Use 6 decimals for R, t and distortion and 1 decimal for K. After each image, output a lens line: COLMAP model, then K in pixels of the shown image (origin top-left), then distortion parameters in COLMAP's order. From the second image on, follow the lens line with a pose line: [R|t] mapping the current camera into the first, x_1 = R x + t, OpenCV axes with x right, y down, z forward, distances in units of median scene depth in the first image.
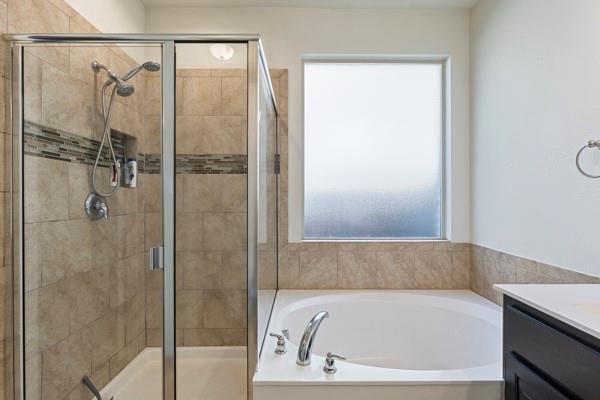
lens RADIAL K [[268.8, 0, 303.0], [0, 268.8, 196.6], [0, 0, 1]] dist [-0.001478, 0.000284]
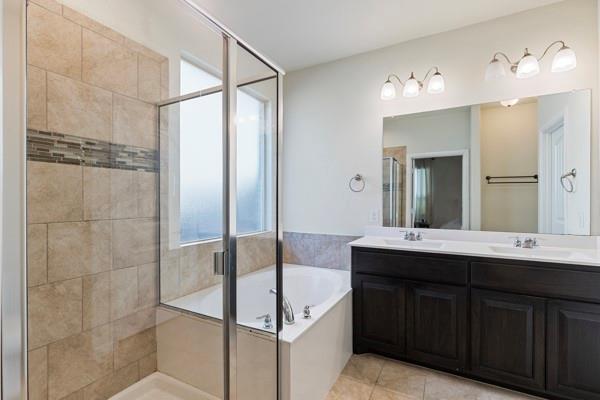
lens RADIAL K [[268.8, 0, 305.5], [0, 268.8, 199.8], [0, 0, 1]] dist [-0.001478, 0.000284]
pose [[0.485929, 0.004909, 0.873985, -0.626174], [-0.002958, 0.999988, -0.003972, 0.004721], [-0.873994, -0.000655, 0.485937, 0.157200]]
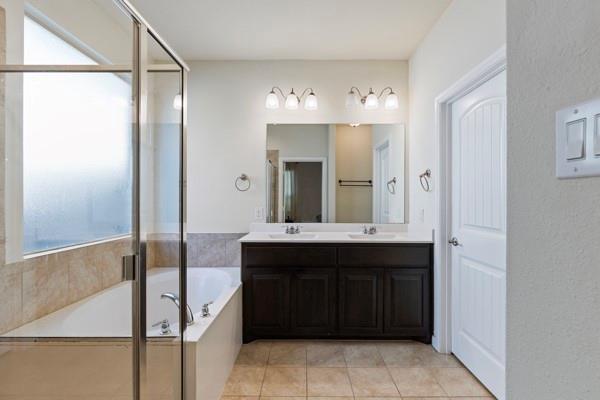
lens RADIAL K [[268.8, 0, 294.9], [0, 268.8, 198.3], [0, 0, 1]] dist [-0.001478, 0.000284]
pose [[0.035797, 0.006436, 0.999338, -0.715425], [-0.002365, 0.999977, -0.006356, 0.005561], [-0.999356, -0.002136, 0.035812, 0.244430]]
